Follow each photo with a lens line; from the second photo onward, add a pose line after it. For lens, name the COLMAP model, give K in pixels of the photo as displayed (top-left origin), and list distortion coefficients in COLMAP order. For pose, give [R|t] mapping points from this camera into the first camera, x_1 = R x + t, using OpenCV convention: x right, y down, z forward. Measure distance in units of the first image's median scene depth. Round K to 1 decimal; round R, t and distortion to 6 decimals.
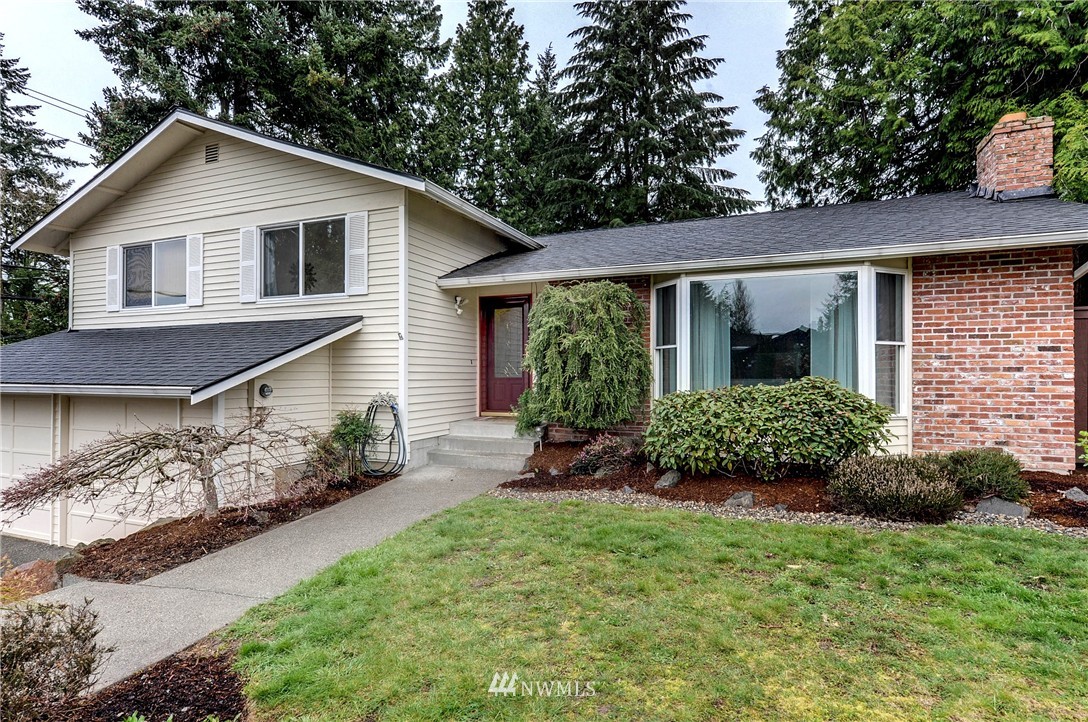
lens RADIAL K [[581.3, 0, 539.3], [0, 581.3, 371.5], [0, 0, 1]] dist [-0.000766, -0.000862]
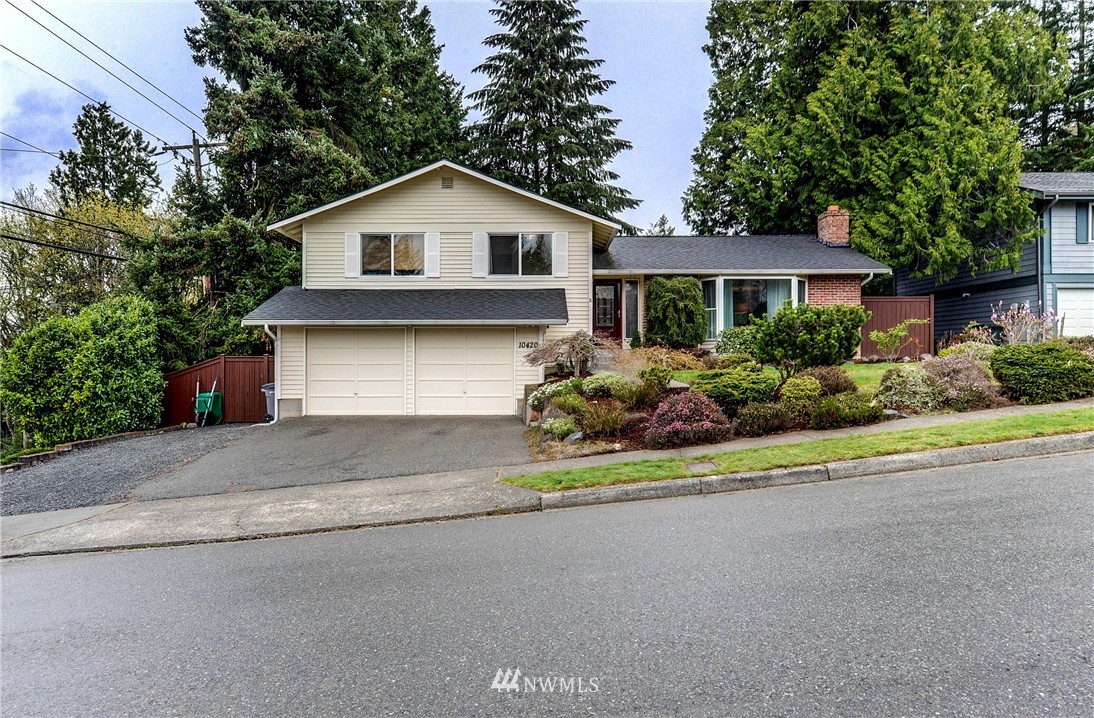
lens RADIAL K [[770.3, 0, 547.9], [0, 770.3, 362.4], [0, 0, 1]] dist [0.003434, 0.000449]
pose [[0.917263, -0.000748, 0.398281, -1.214827], [0.000869, 1.000000, -0.000123, 0.128201], [-0.398281, 0.000459, 0.917263, -1.125581]]
